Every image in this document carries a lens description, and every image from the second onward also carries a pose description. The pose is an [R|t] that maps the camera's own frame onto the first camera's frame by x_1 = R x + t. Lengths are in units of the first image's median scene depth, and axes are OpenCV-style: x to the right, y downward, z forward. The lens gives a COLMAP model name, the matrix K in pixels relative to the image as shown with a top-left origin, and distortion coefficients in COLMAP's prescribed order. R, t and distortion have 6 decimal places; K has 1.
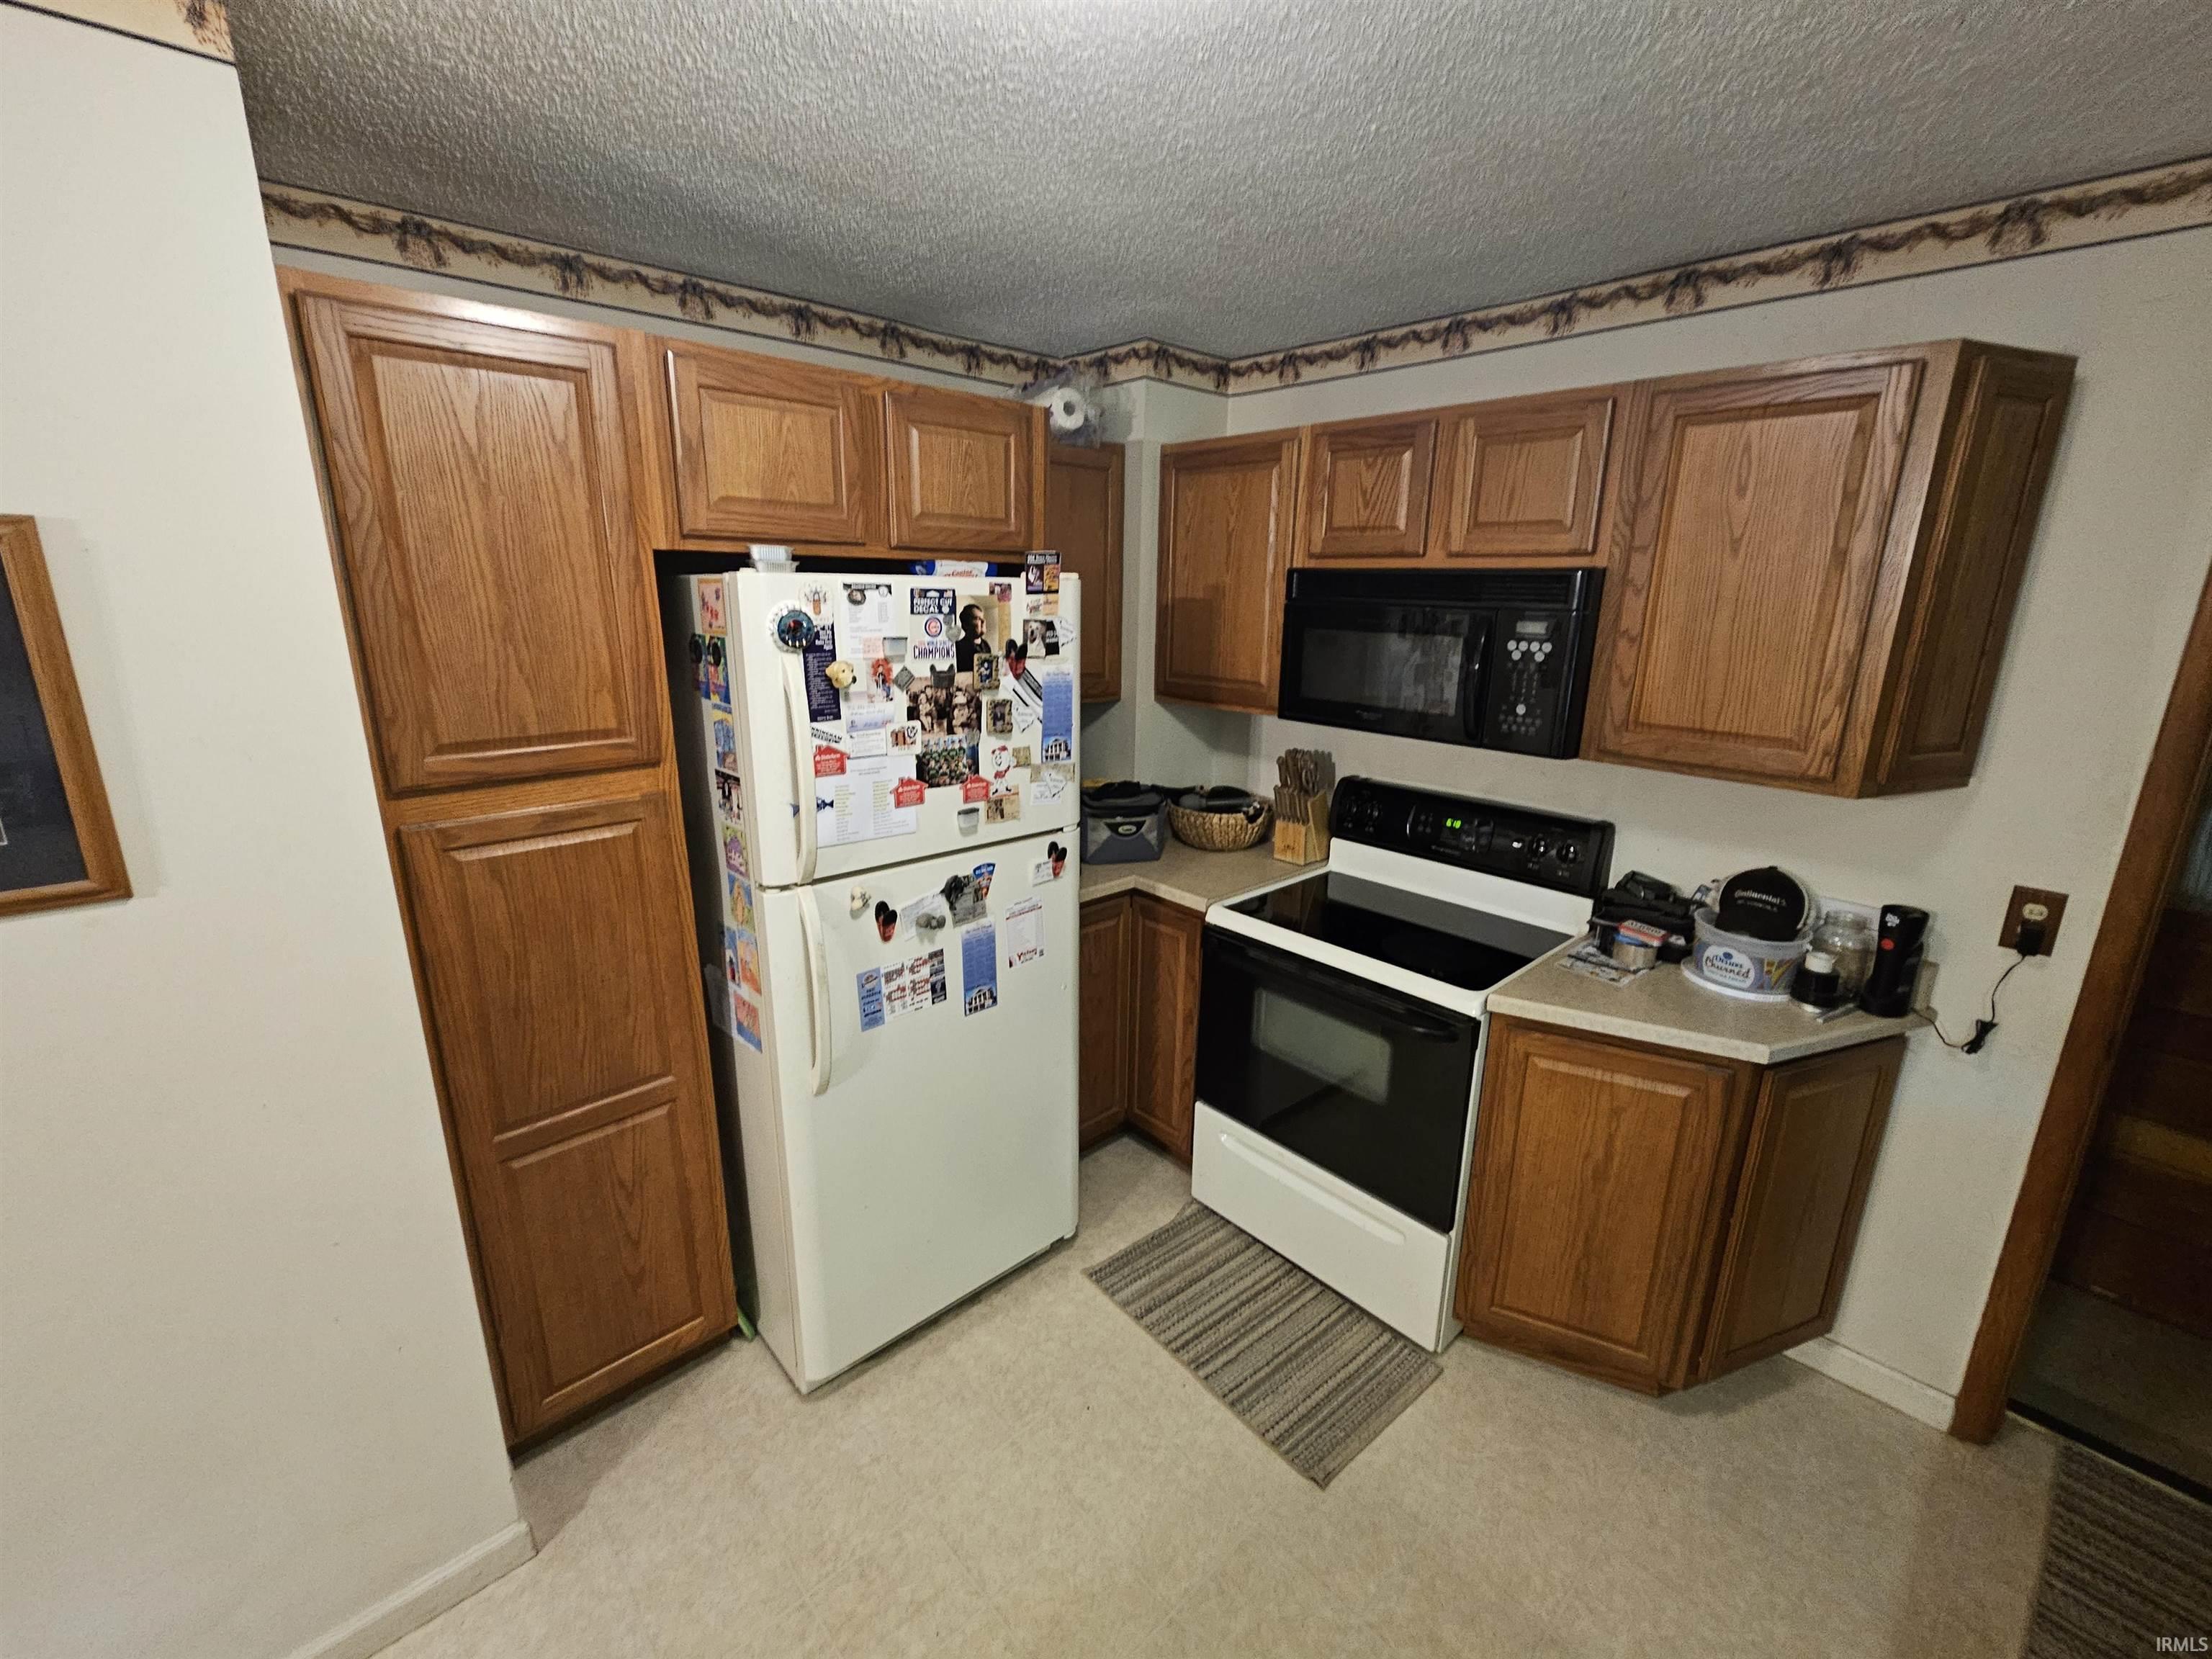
lens RADIAL K [[917.9, 0, 1111.0], [0, 917.9, 819.6], [0, 0, 1]] dist [0.006989, -0.000544]
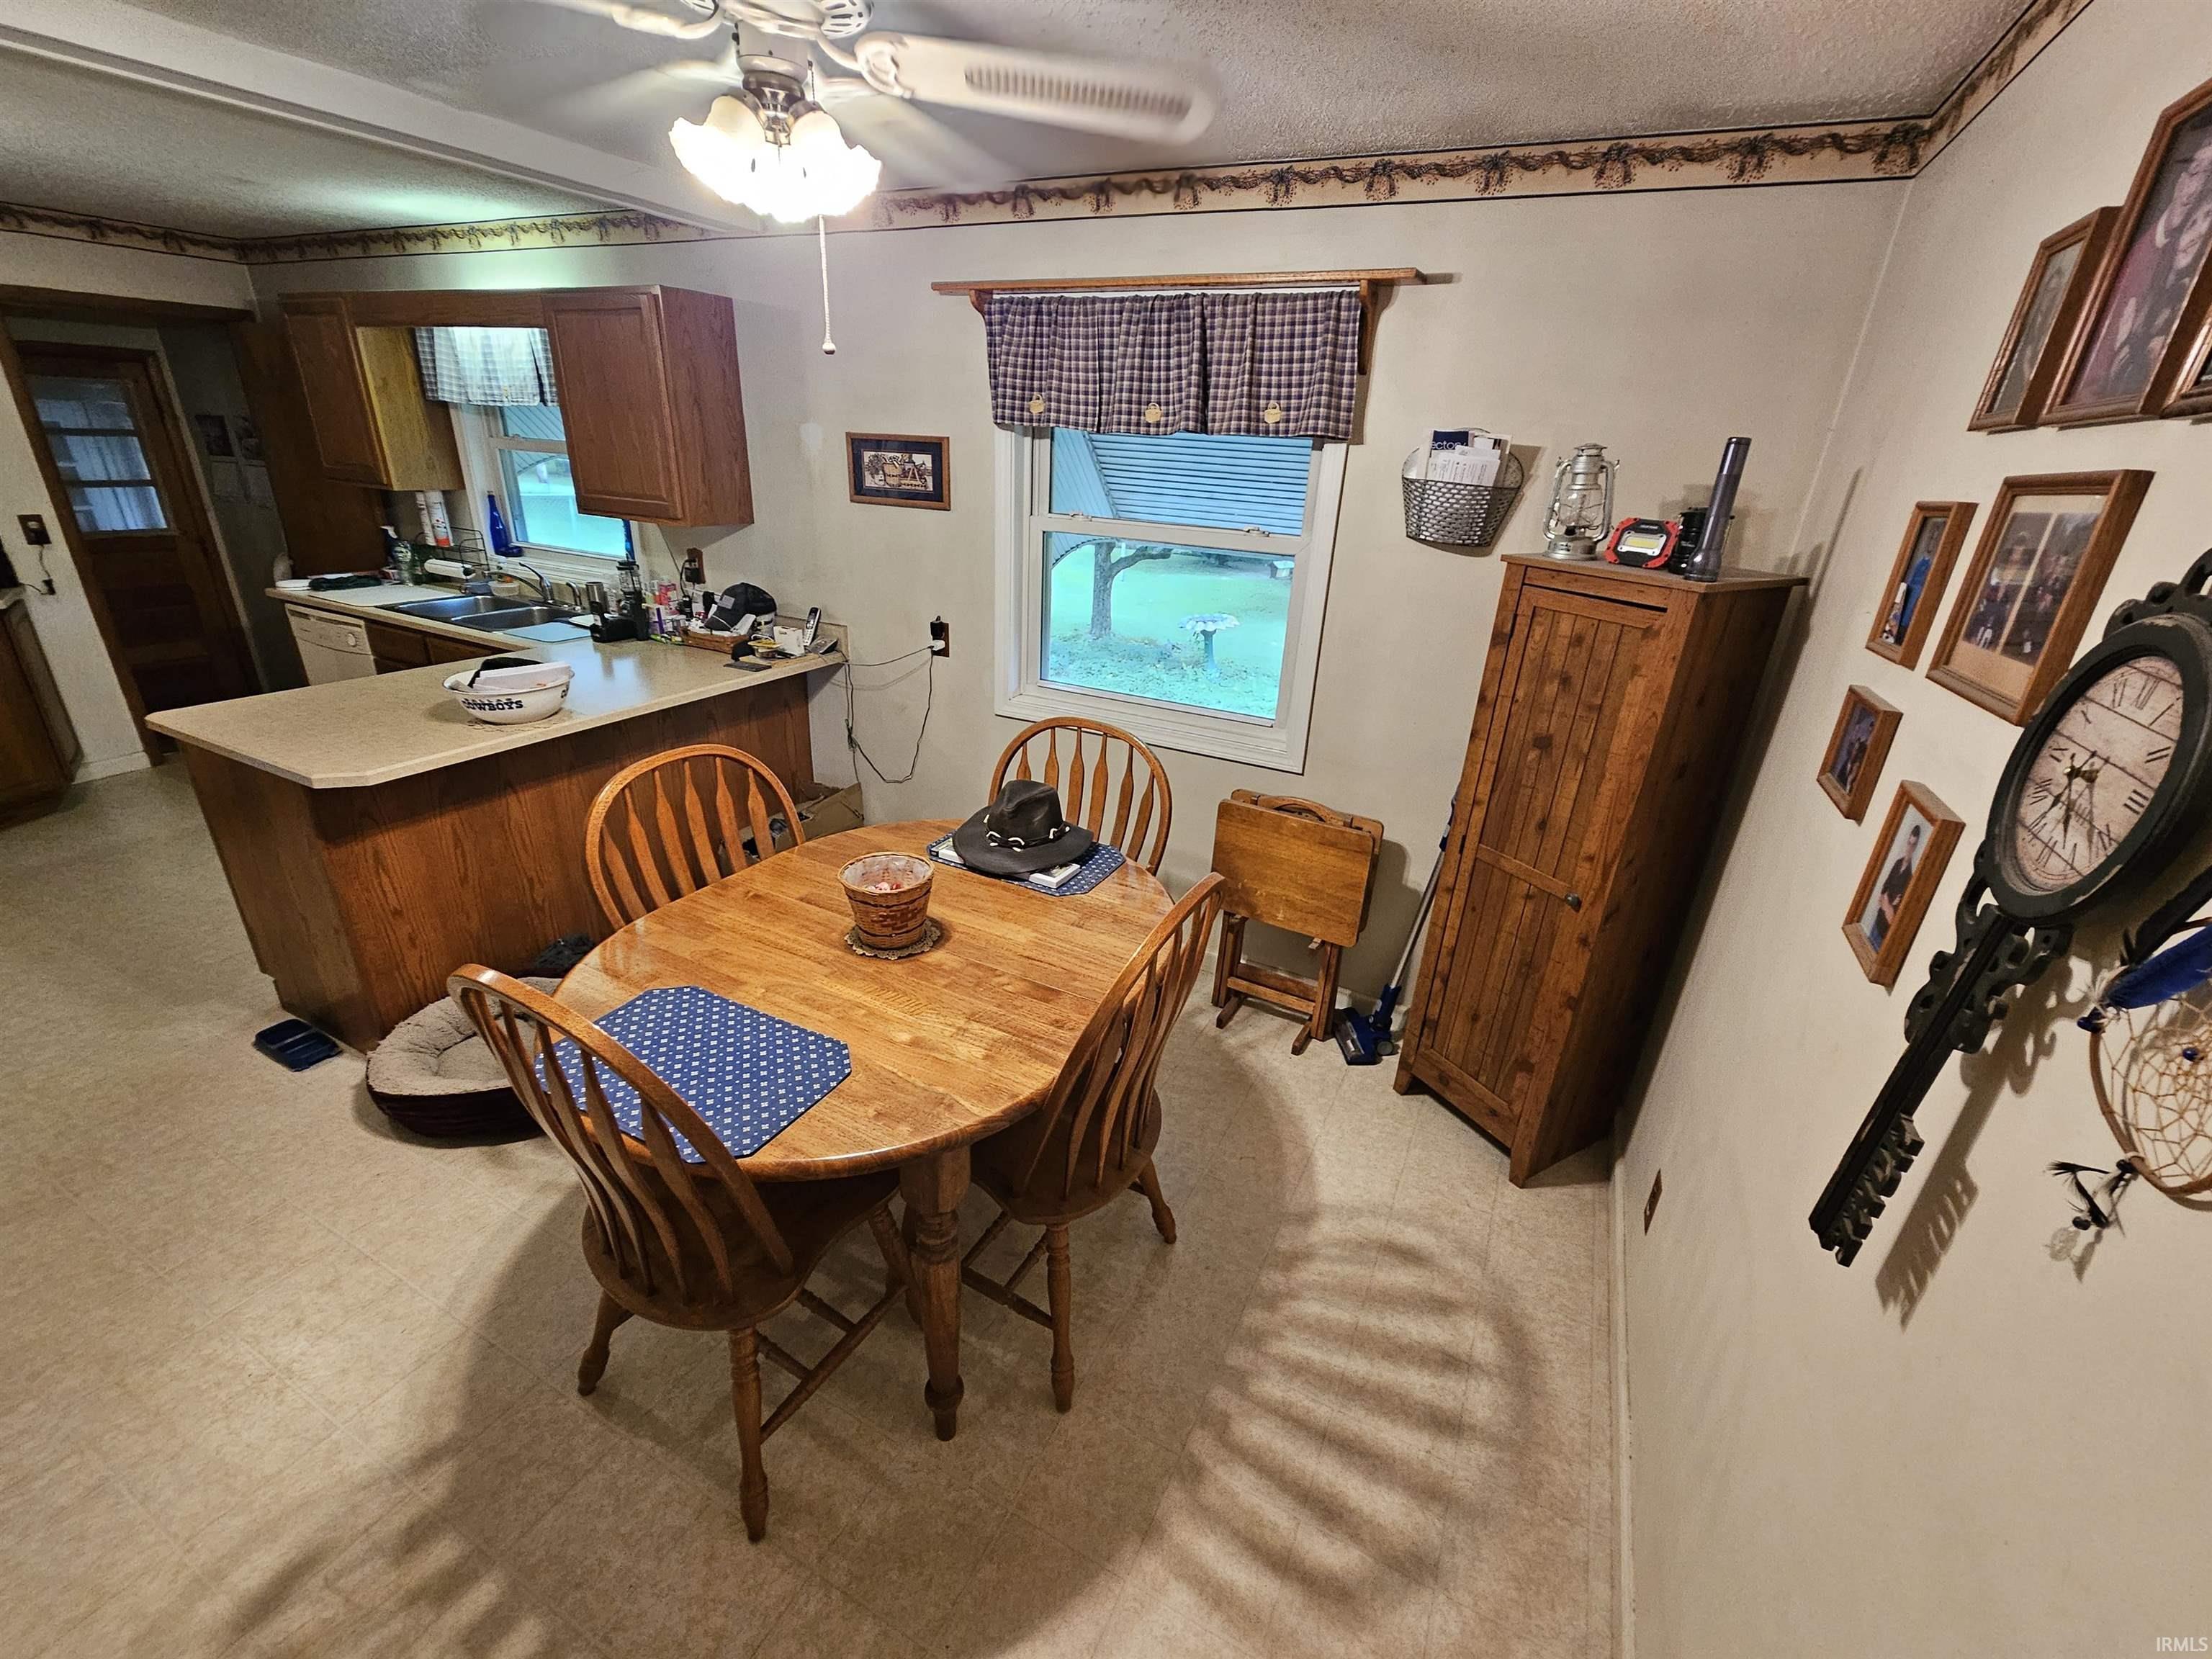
lens RADIAL K [[917.9, 0, 1111.0], [0, 917.9, 819.6], [0, 0, 1]] dist [0.006989, -0.000544]
pose [[-0.337904, -0.388795, 0.857123, -1.915494], [0.181716, 0.866604, 0.464734, 0.132976], [-0.923472, 0.312788, -0.222178, -0.656109]]
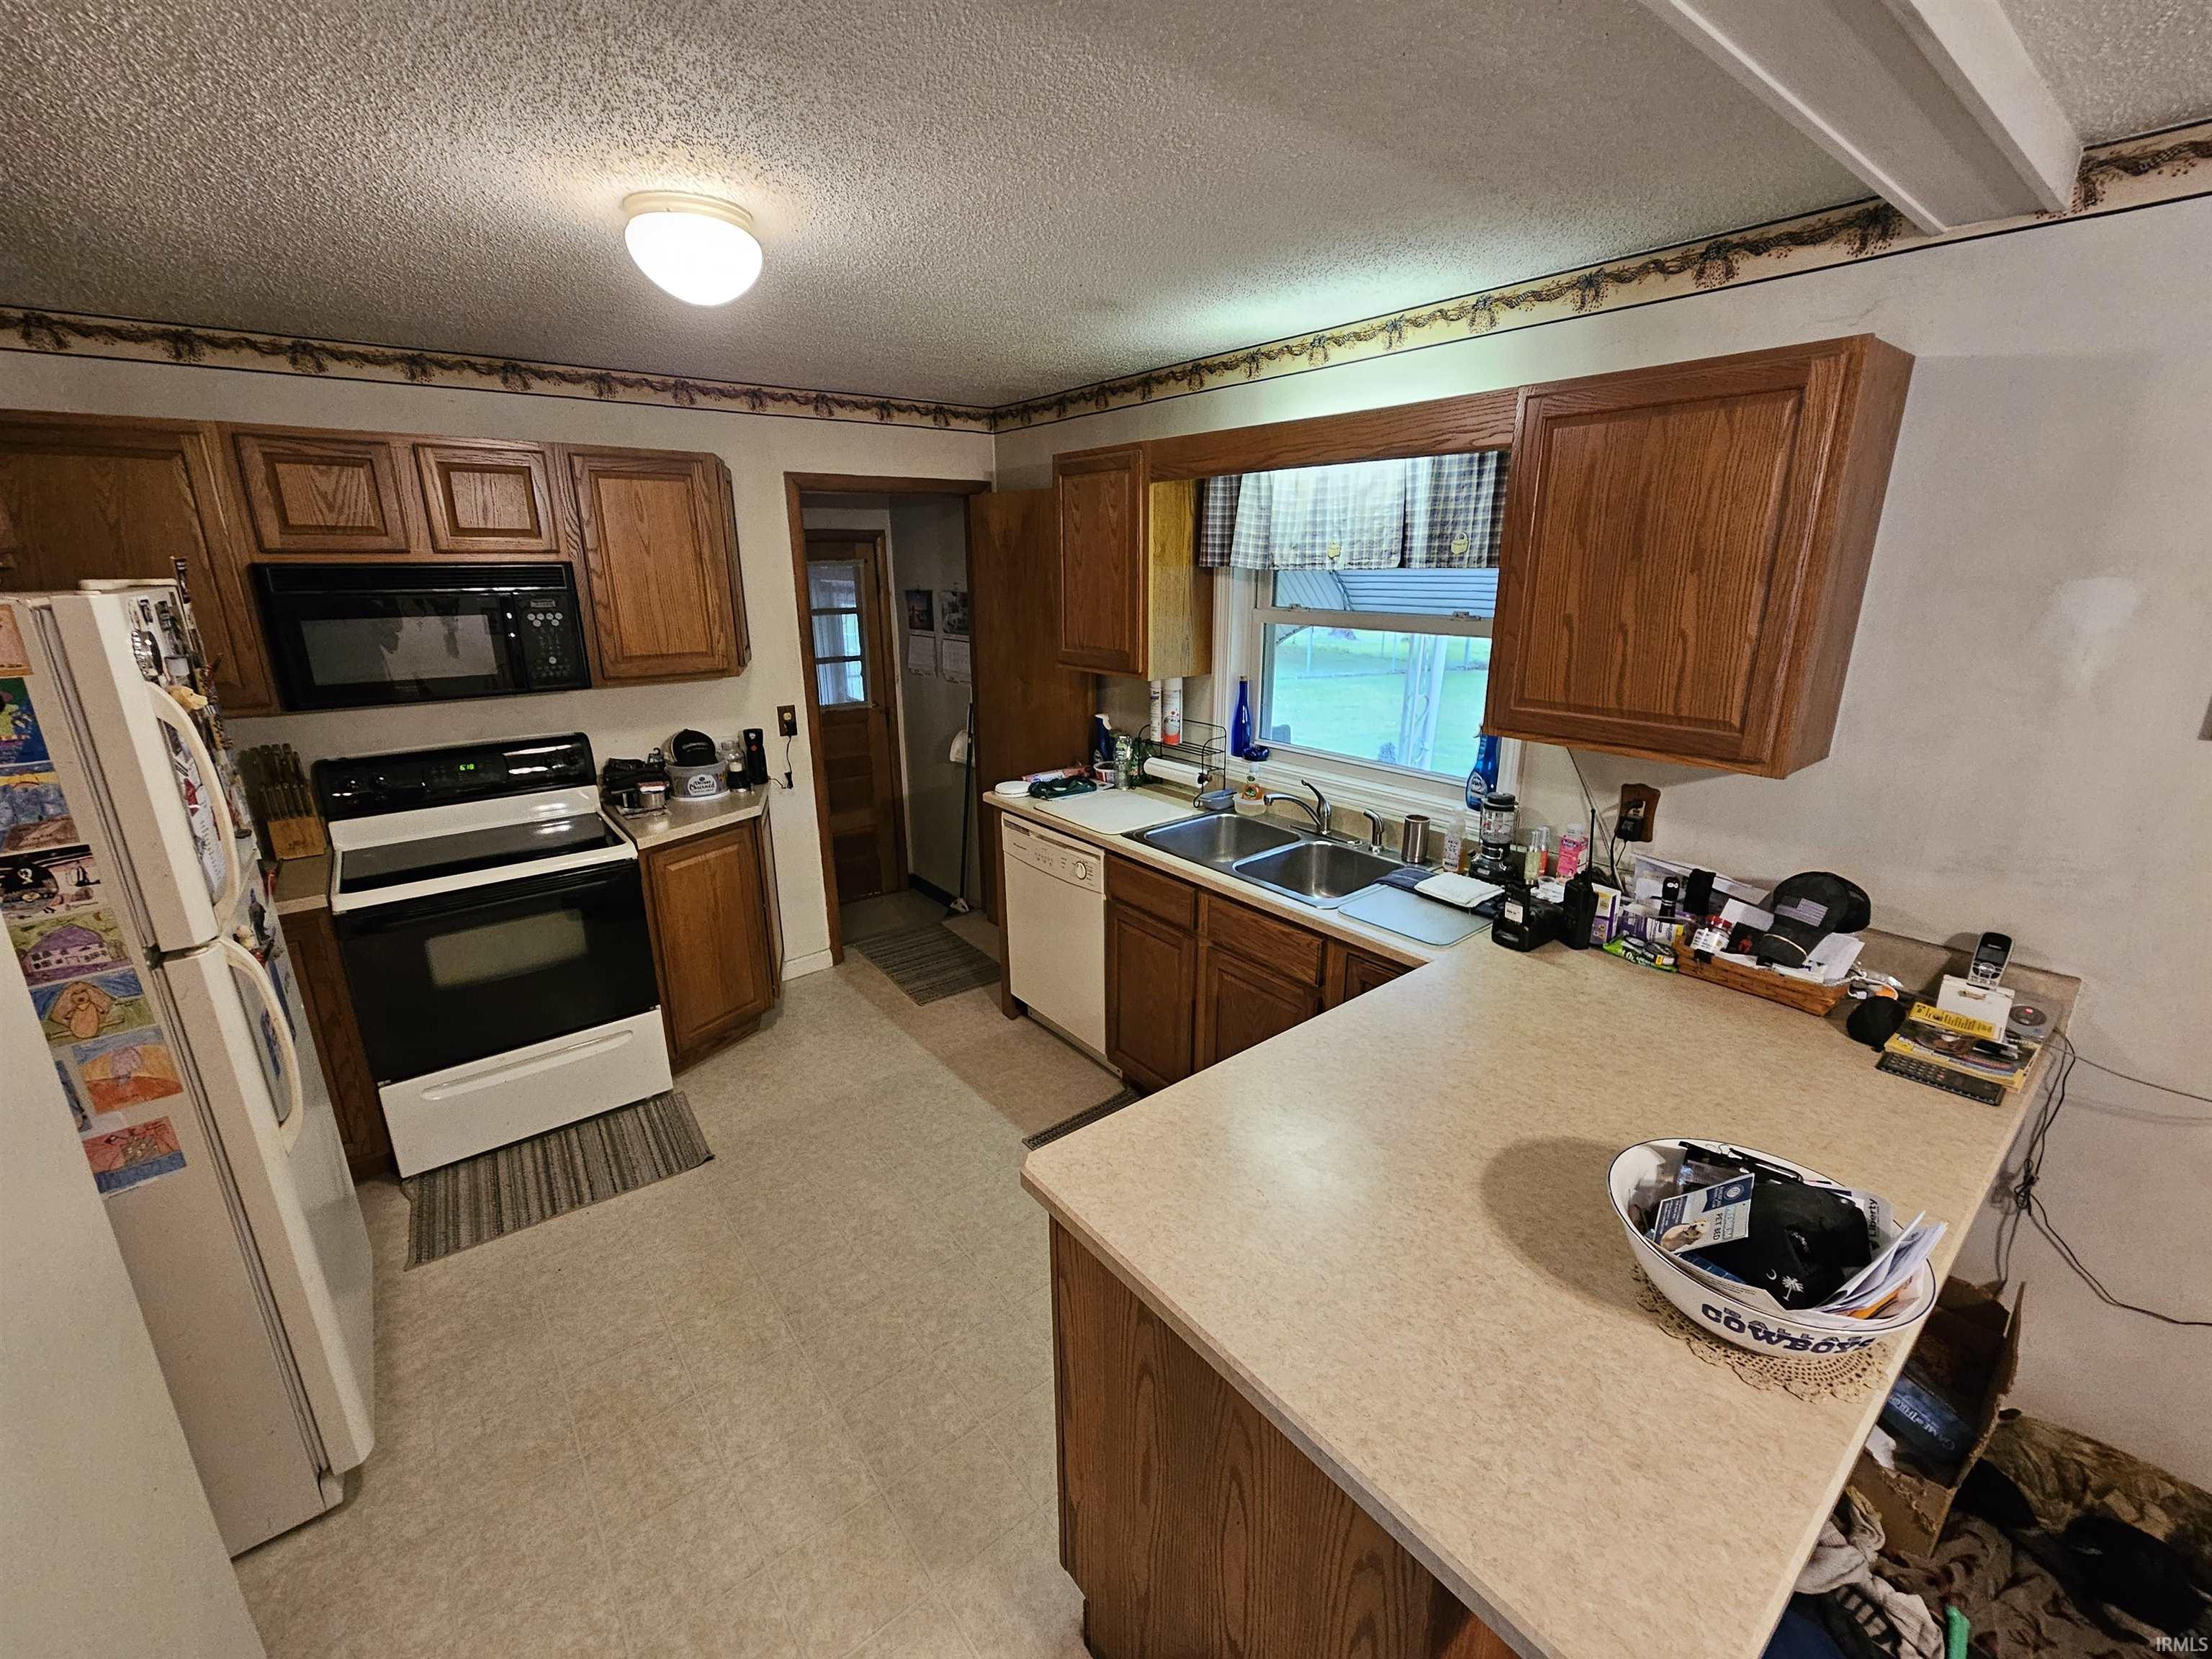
lens RADIAL K [[917.9, 0, 1111.0], [0, 917.9, 819.6], [0, 0, 1]] dist [0.006989, -0.000544]
pose [[0.083353, -0.292570, 0.952604, -0.946815], [0.255171, 0.930327, 0.263400, -0.043908], [-0.963297, 0.221121, 0.152201, -0.014483]]
